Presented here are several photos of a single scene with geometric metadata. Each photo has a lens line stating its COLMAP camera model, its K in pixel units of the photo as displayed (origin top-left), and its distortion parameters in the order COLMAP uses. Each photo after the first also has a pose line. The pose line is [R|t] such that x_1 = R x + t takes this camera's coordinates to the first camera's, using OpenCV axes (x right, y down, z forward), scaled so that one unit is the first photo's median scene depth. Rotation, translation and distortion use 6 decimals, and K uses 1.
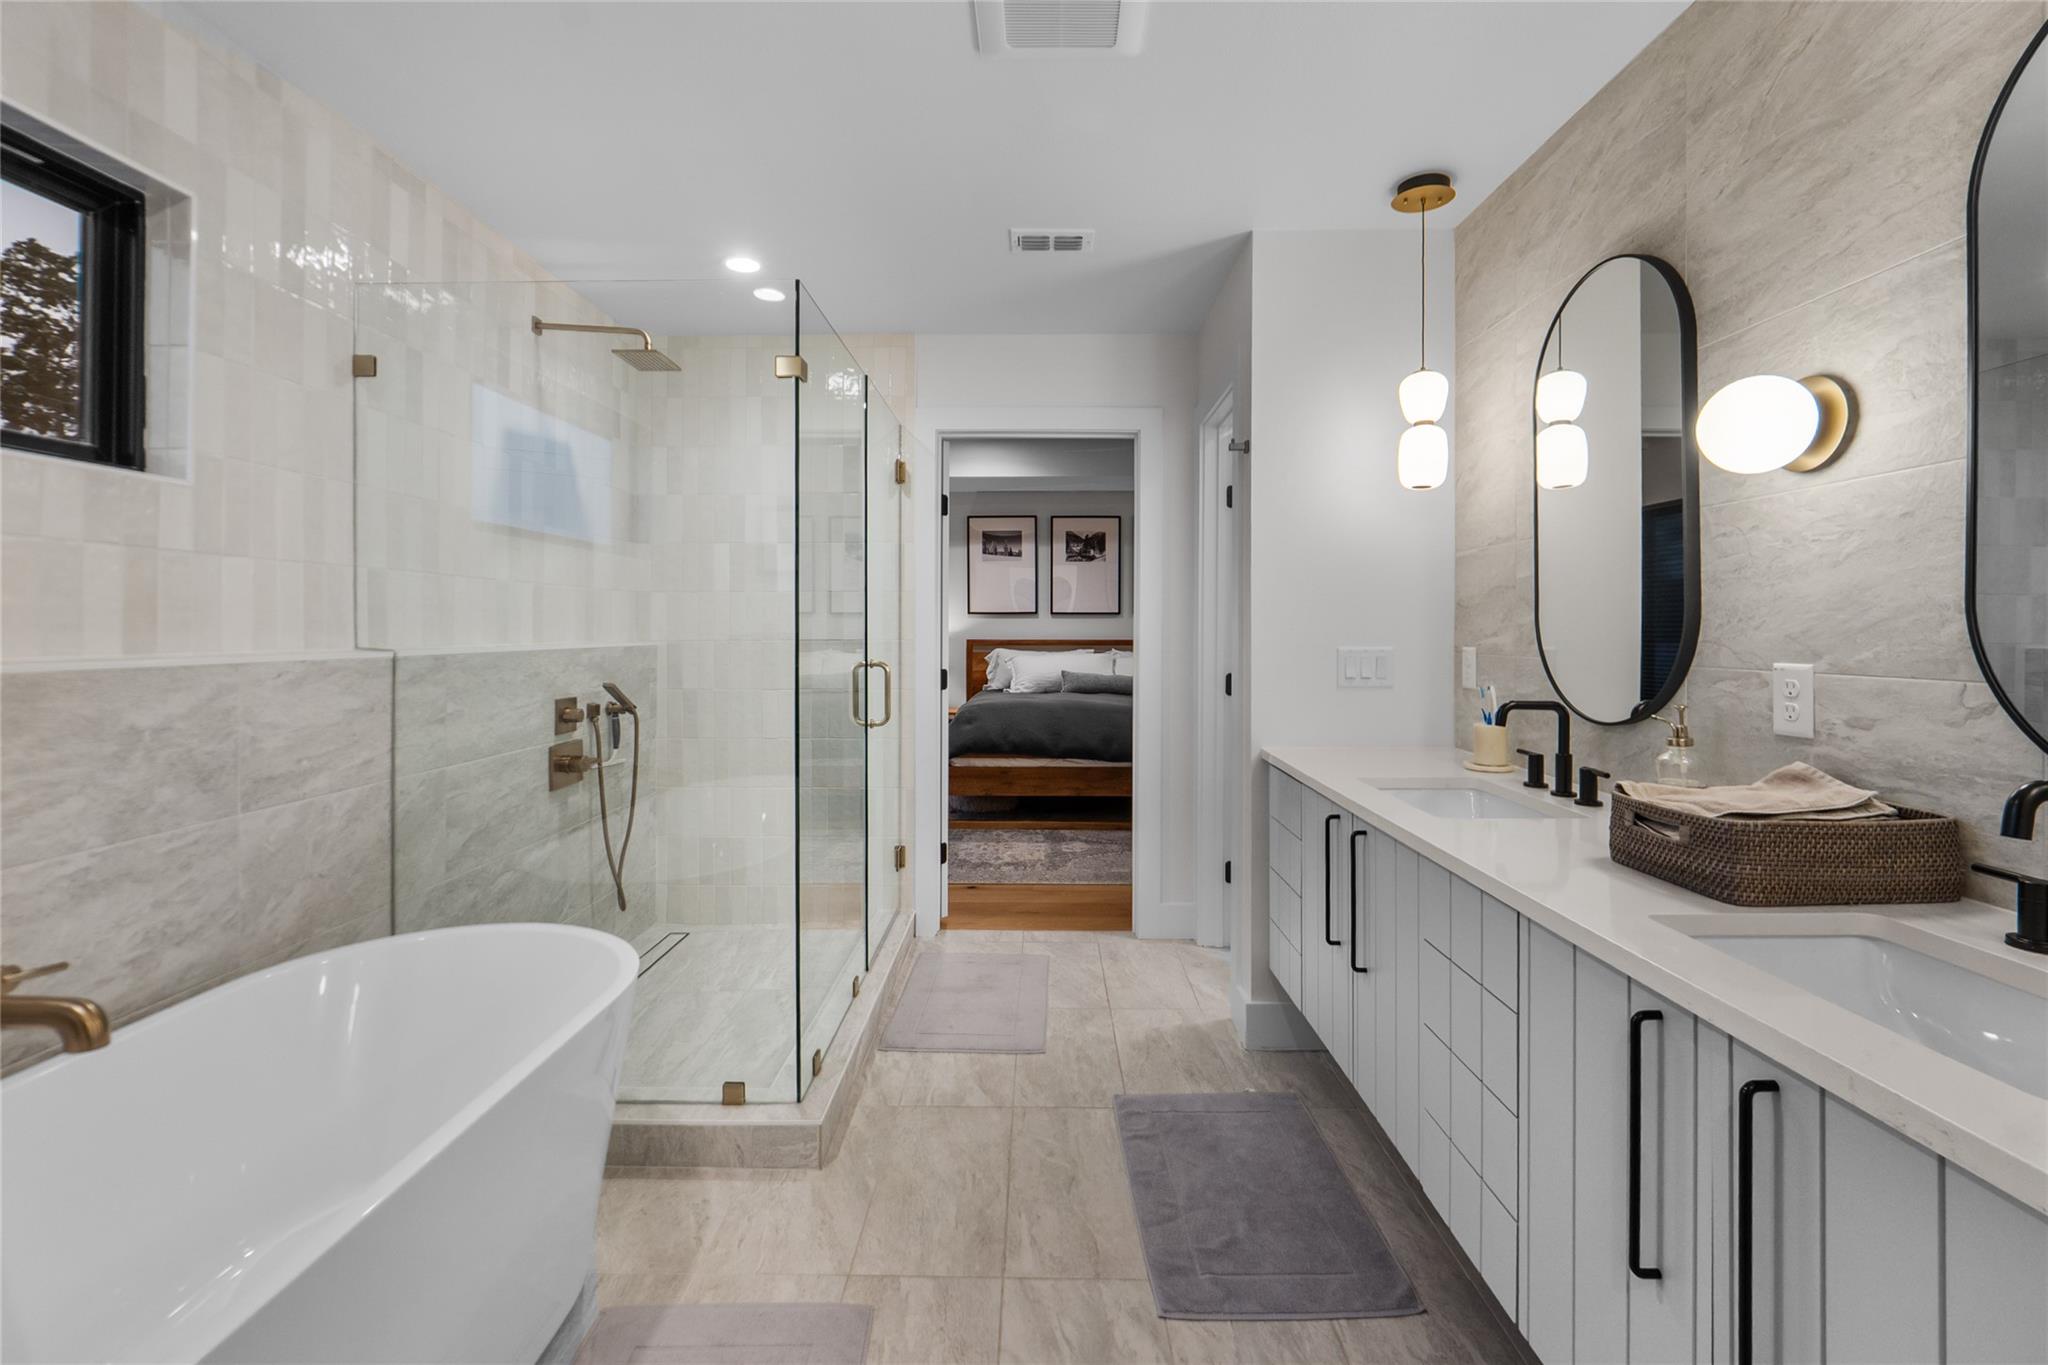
lens RADIAL K [[872.3, 0, 1026.3], [0, 872.3, 649.3], [0, 0, 1]] dist [-0.000236, -0.000031]
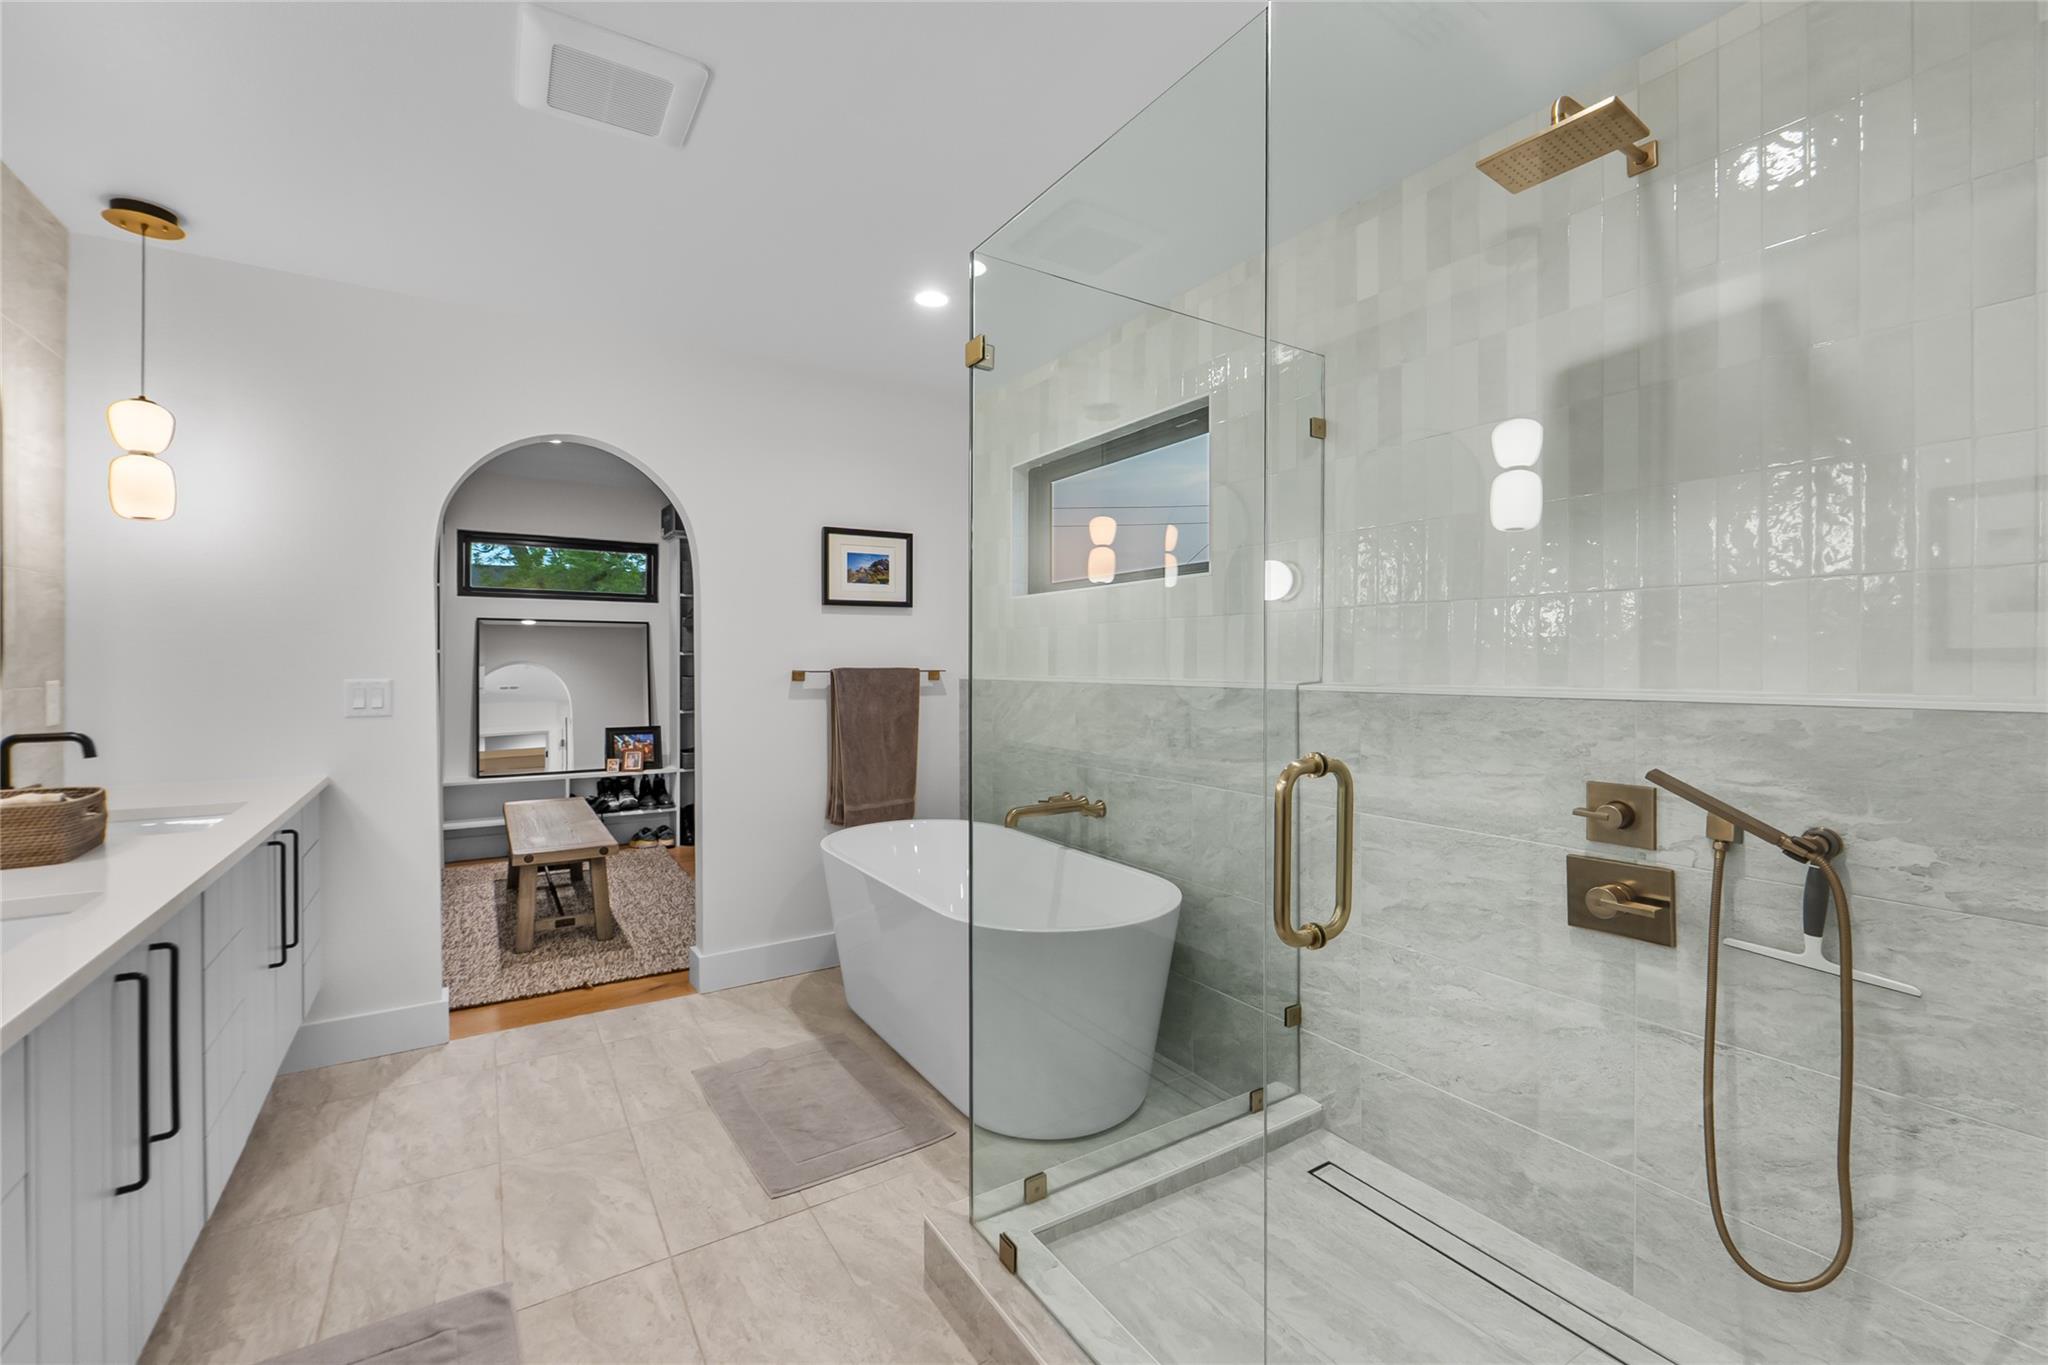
lens RADIAL K [[856.1, 0, 1033.9], [0, 856.1, 667.3], [0, 0, 1]] dist [-0.004409, -0.000157]
pose [[-0.829752, 0.005079, -0.558109, 0.156843], [-0.010819, 0.999624, 0.025182, -0.045026], [0.558027, 0.026933, -0.829385, 1.755057]]
